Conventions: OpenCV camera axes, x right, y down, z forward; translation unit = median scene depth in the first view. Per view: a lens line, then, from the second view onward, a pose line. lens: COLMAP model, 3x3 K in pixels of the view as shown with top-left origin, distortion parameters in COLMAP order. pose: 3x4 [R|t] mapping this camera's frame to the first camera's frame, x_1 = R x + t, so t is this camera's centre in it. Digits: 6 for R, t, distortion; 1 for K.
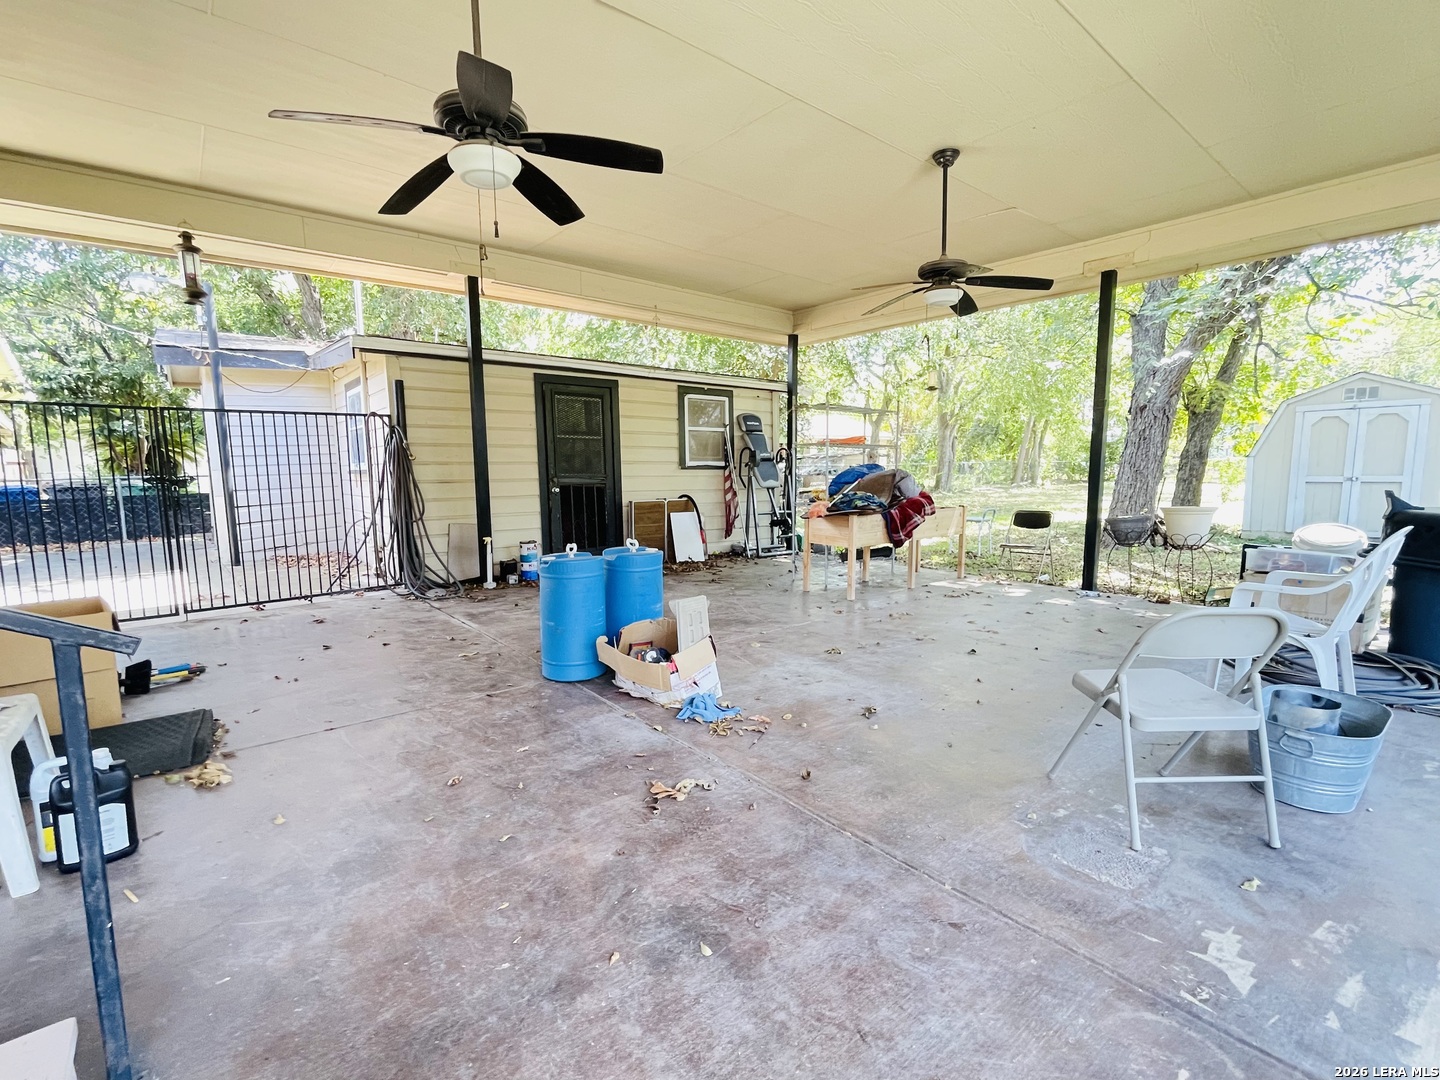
lens RADIAL K [[658.9, 0, 721.2], [0, 658.9, 544.6], [0, 0, 1]] dist [0.002127, 0.000720]
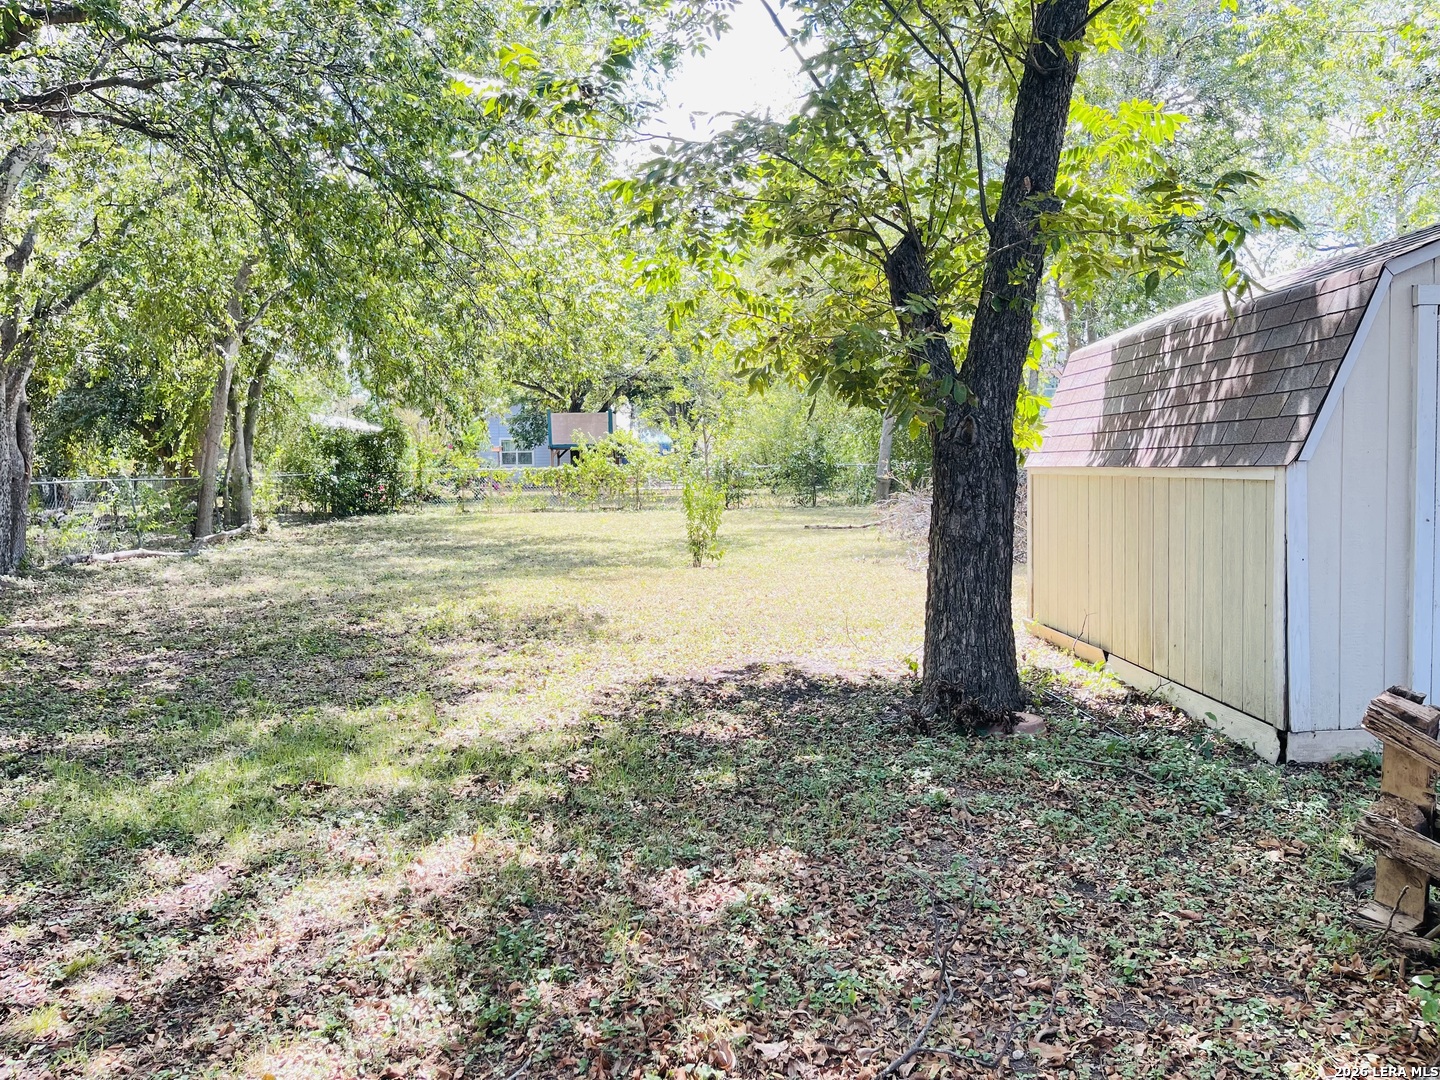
lens RADIAL K [[1099.8, 0, 720.0], [0, 1099.8, 540.0], [0, 0, 1]] dist [0.065269, -0.081043]
pose [[0.613823, -0.054276, 0.787576, 0.098377], [0.105739, 0.994297, -0.013889, -0.039983], [-0.782331, 0.091802, 0.616061, 0.304982]]
